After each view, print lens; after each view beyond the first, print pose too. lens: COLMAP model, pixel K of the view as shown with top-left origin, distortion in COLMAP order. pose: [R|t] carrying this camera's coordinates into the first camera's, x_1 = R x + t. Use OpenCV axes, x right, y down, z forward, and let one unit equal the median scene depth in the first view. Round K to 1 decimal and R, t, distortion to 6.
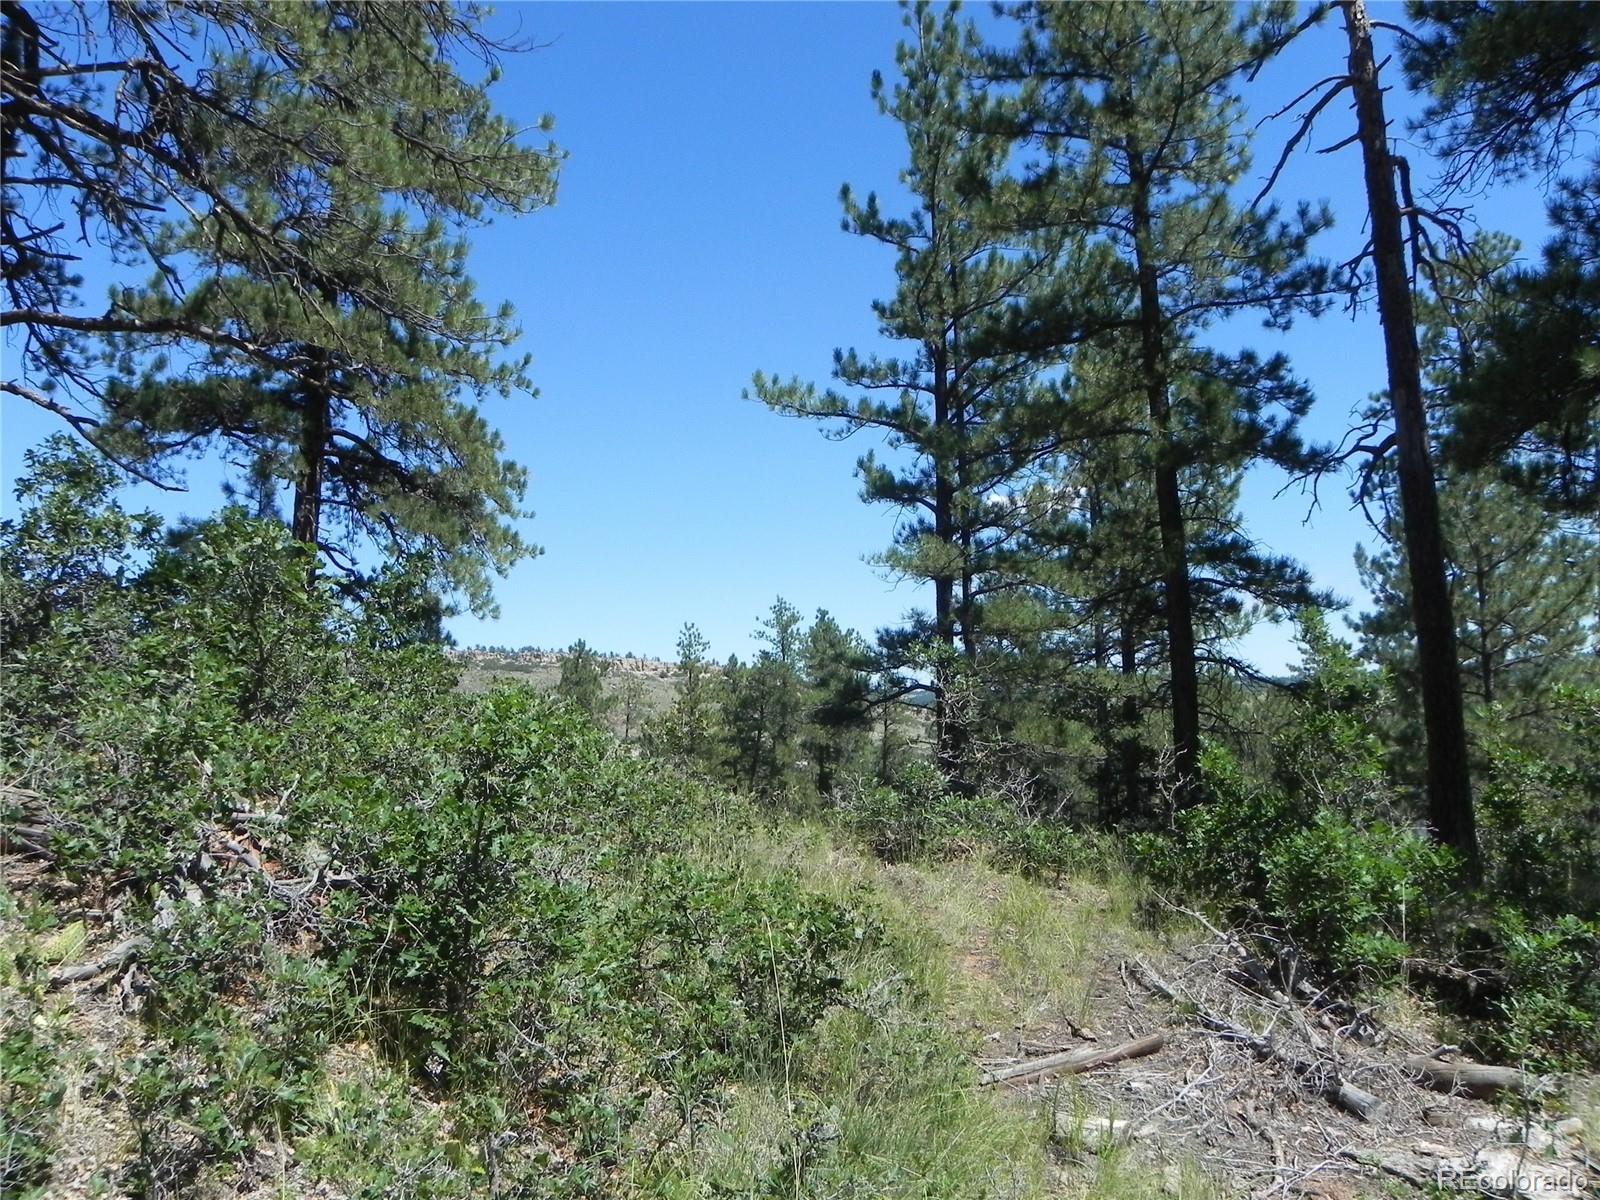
lens RADIAL K [[1238.4, 0, 794.6], [0, 1238.4, 597.5], [0, 0, 1]] dist [-0.150048, 0.092166]
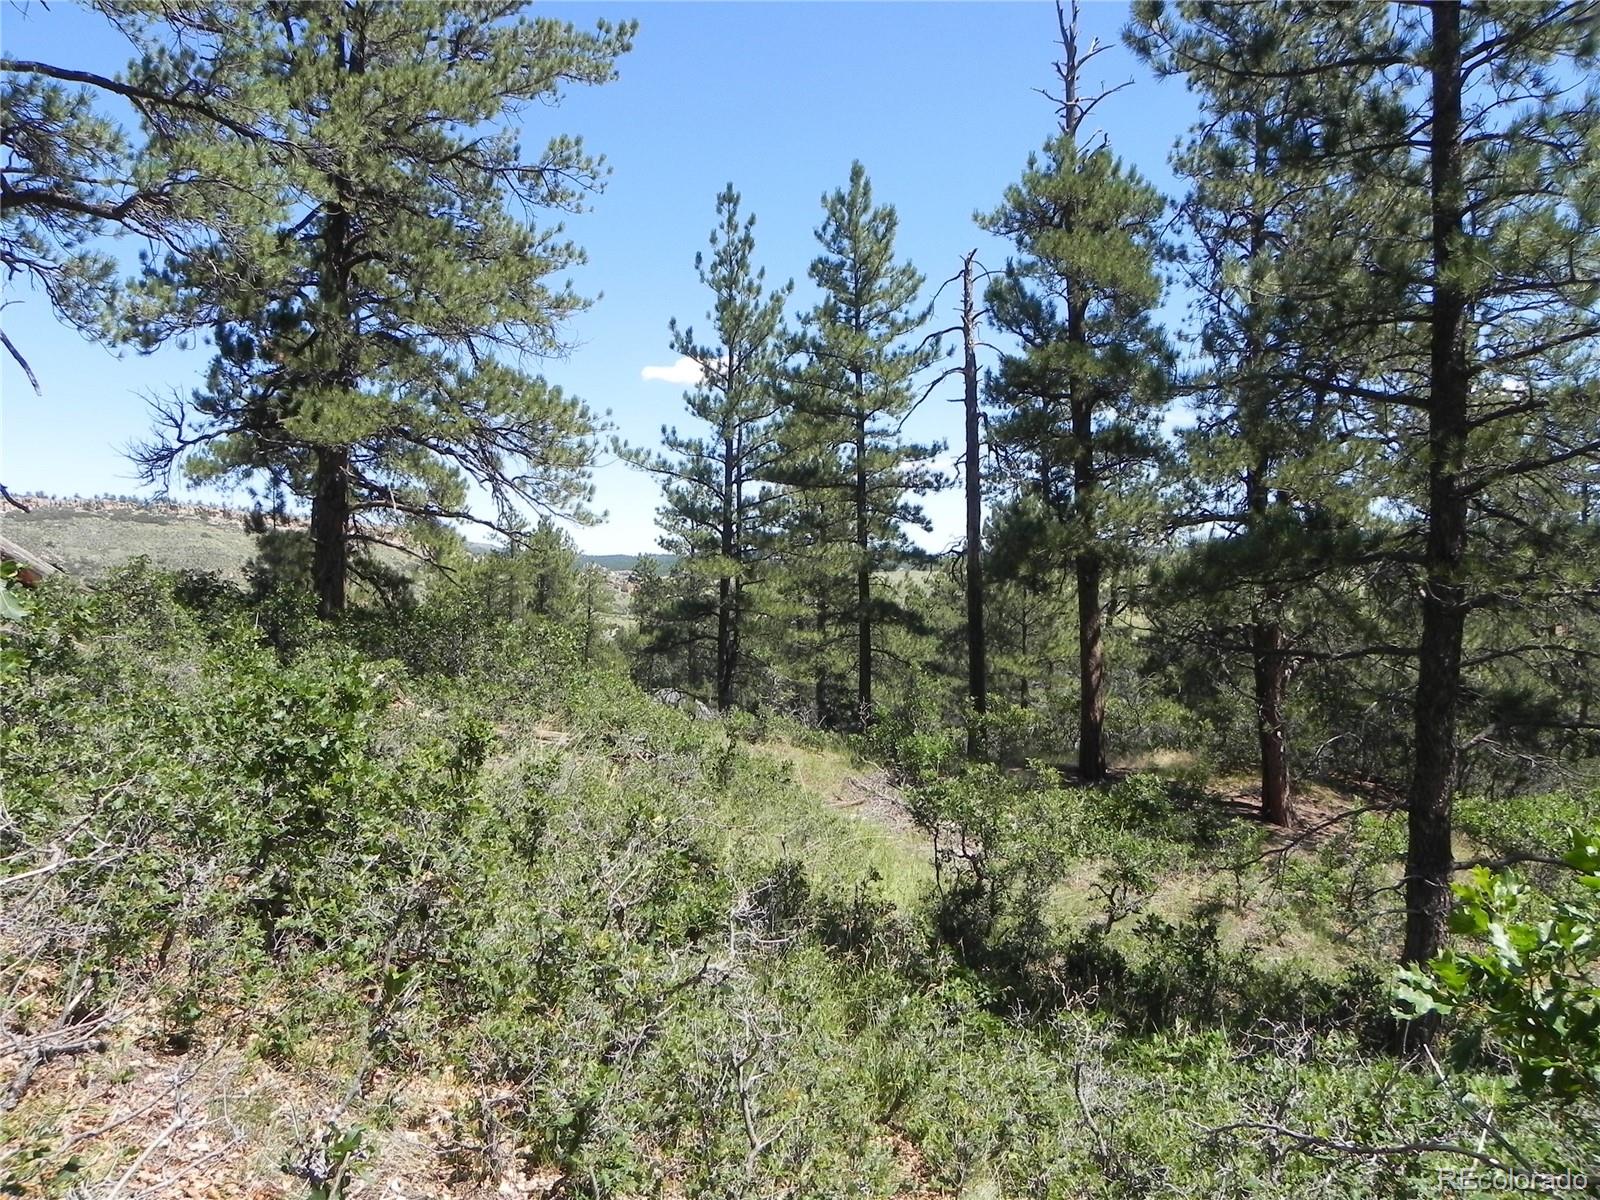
lens RADIAL K [[1238.4, 0, 794.6], [0, 1238.4, 597.5], [0, 0, 1]] dist [-0.150048, 0.092166]
pose [[0.960614, 0.025751, 0.276692, -0.260275], [-0.055662, 0.993349, 0.100799, -0.161843], [-0.272256, -0.112230, 0.955658, -0.664870]]
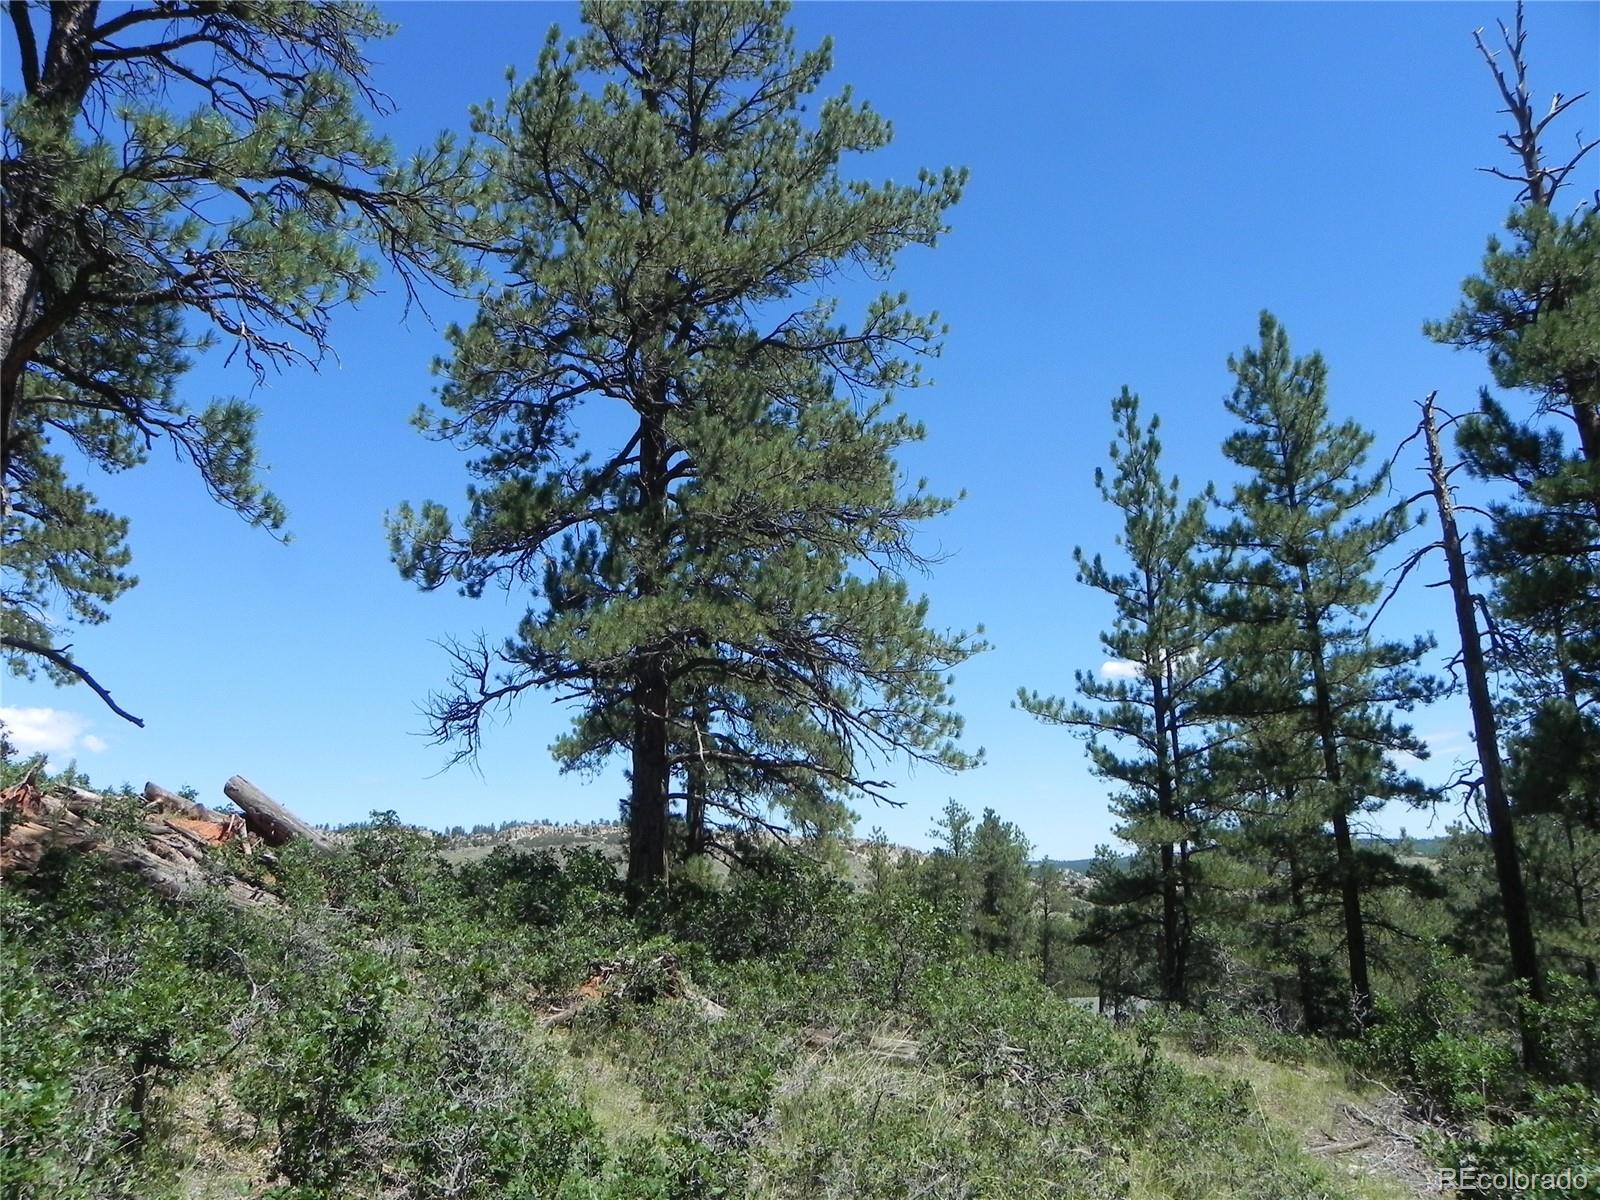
lens RADIAL K [[1238.4, 0, 794.6], [0, 1238.4, 597.5], [0, 0, 1]] dist [-0.150048, 0.092166]
pose [[0.995483, -0.023303, -0.092031, -0.164379], [0.010520, 0.990514, -0.137010, -0.104985], [0.094351, 0.135423, 0.986285, -0.427461]]
